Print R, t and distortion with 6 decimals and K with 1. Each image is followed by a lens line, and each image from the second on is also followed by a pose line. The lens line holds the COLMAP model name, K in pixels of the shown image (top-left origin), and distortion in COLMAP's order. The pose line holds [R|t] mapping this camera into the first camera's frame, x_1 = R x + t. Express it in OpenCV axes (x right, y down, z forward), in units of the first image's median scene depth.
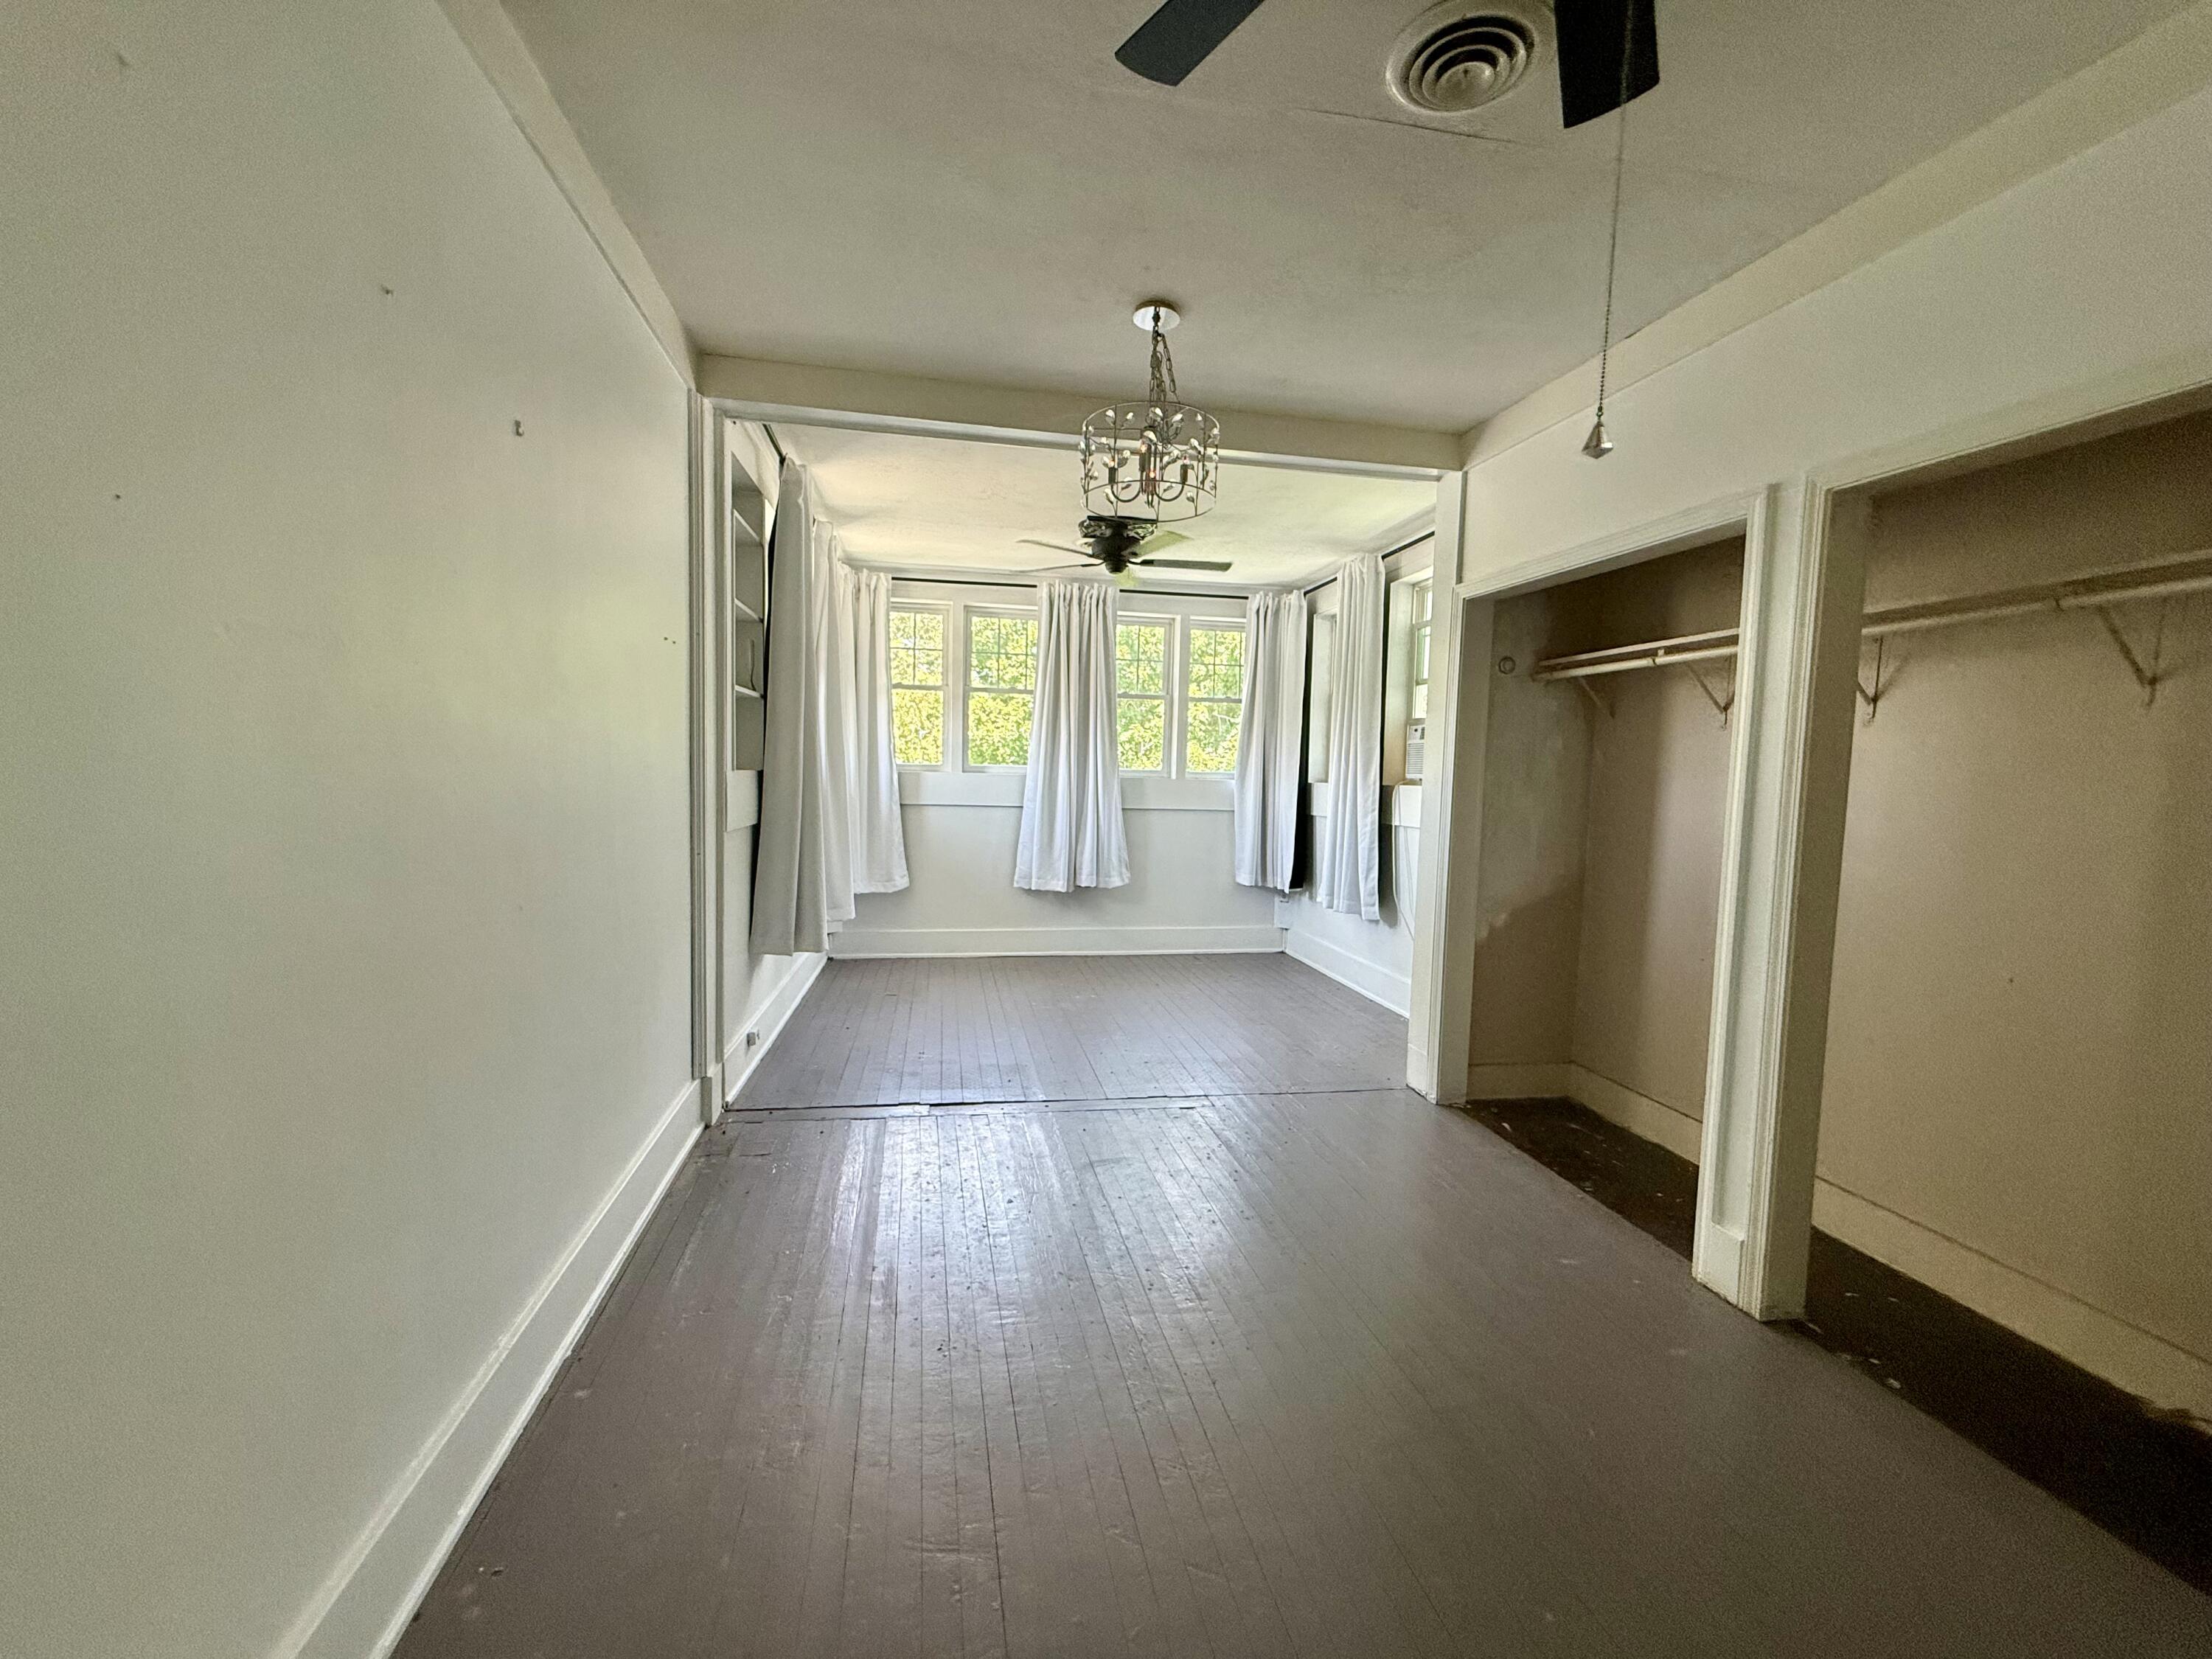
lens RADIAL K [[875.3, 0, 1097.4], [0, 875.3, 826.9], [0, 0, 1]] dist [-0.000481, -0.000158]
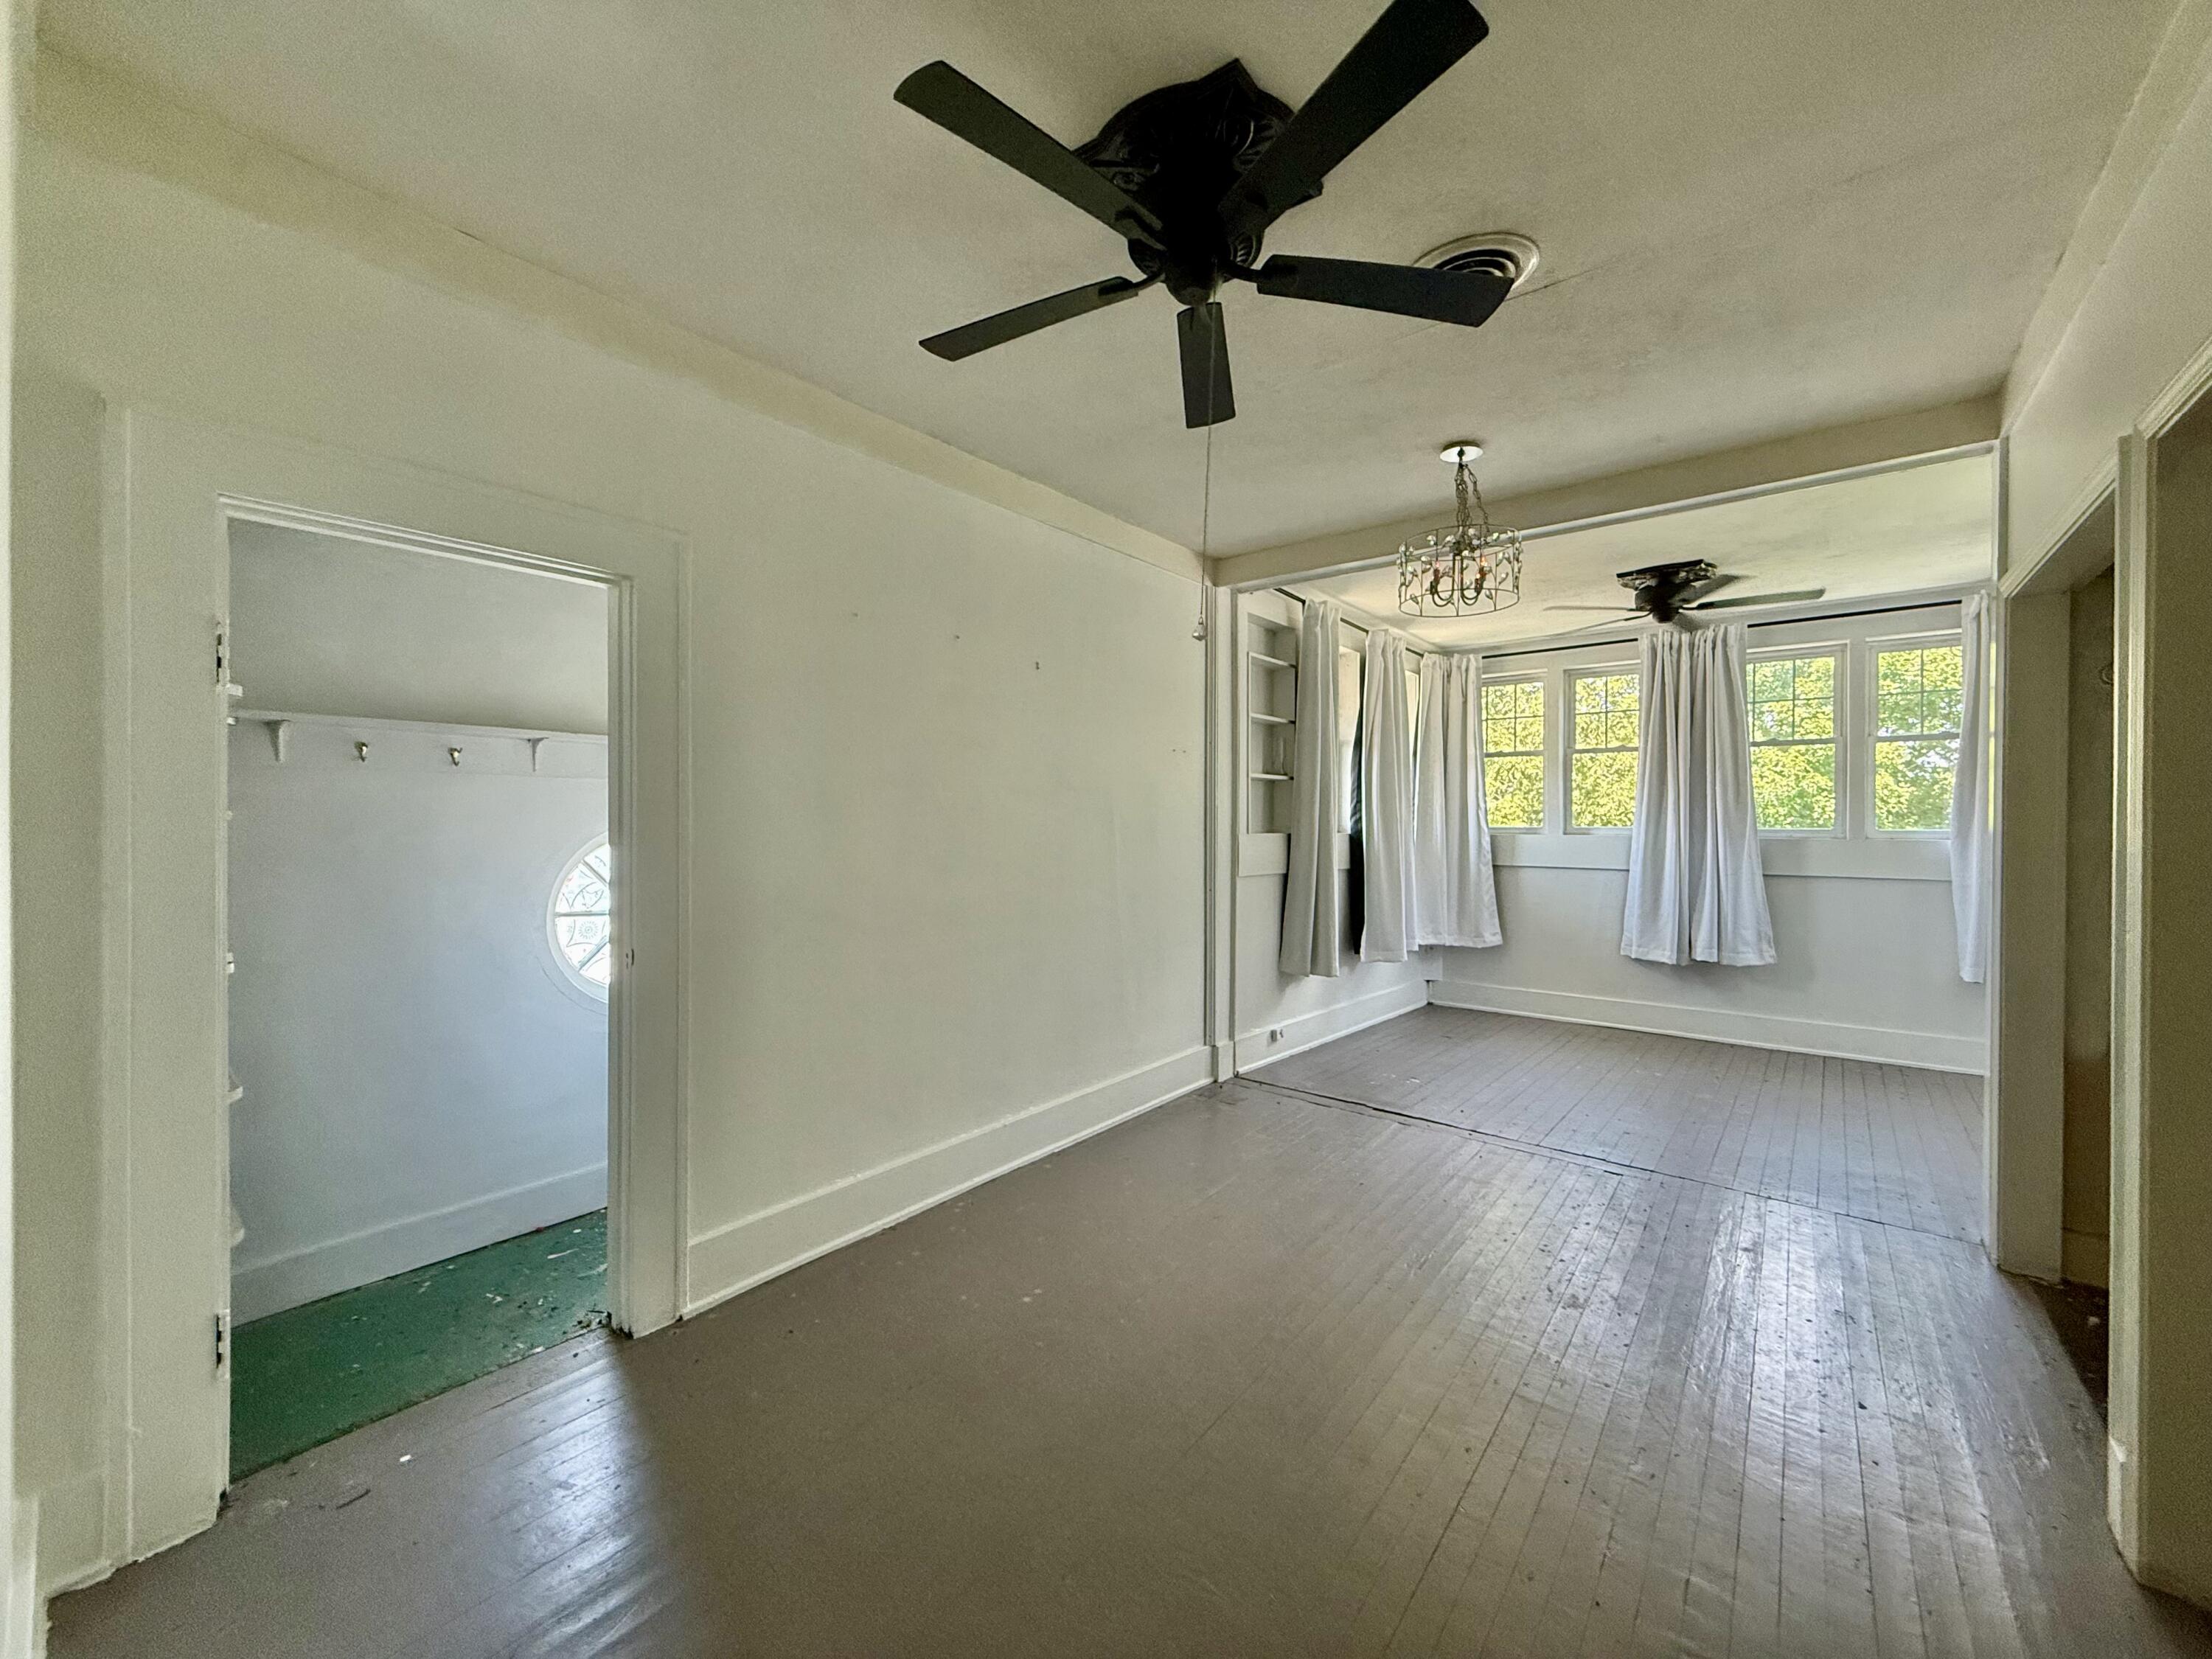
lens RADIAL K [[875.3, 0, 1101.4], [0, 875.3, 826.4], [0, 0, 1]] dist [-0.000481, -0.000158]
pose [[0.652250, -0.019812, -0.757745, 0.278086], [-0.039691, 0.997394, -0.060243, 0.010171], [0.756964, 0.069369, 0.649764, -0.053730]]
